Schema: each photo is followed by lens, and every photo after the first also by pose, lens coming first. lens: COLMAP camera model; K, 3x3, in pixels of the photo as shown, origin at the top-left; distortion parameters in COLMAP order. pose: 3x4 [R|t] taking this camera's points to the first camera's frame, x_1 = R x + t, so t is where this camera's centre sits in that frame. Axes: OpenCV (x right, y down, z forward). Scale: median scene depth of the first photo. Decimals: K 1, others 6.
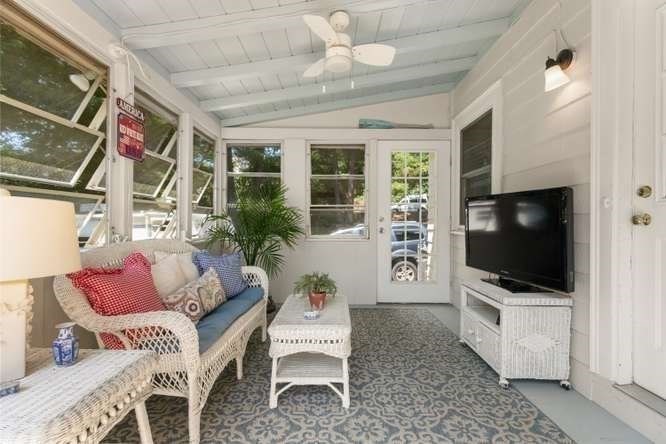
lens RADIAL K [[306.7, 0, 332.9], [0, 306.7, 222.1], [0, 0, 1]] dist [0.007268, -0.001917]
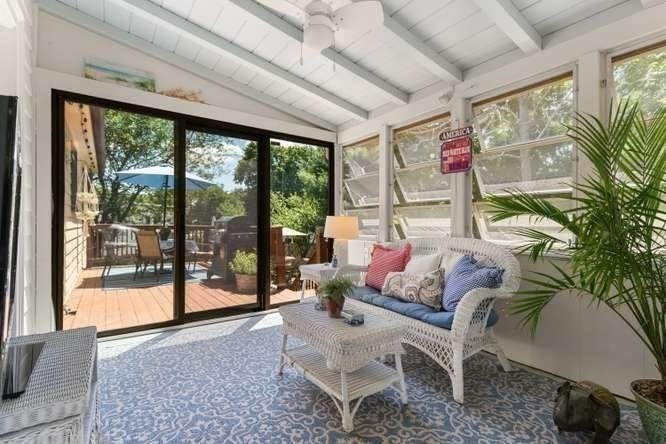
lens RADIAL K [[306.7, 0, 333.3], [0, 306.7, 222.2], [0, 0, 1]] dist [0.007268, -0.001917]
pose [[-0.805538, -0.006044, -0.592514, 0.516034], [-0.002016, 0.999970, -0.007460, 0.009103], [0.592541, -0.004815, -0.805526, 1.806110]]
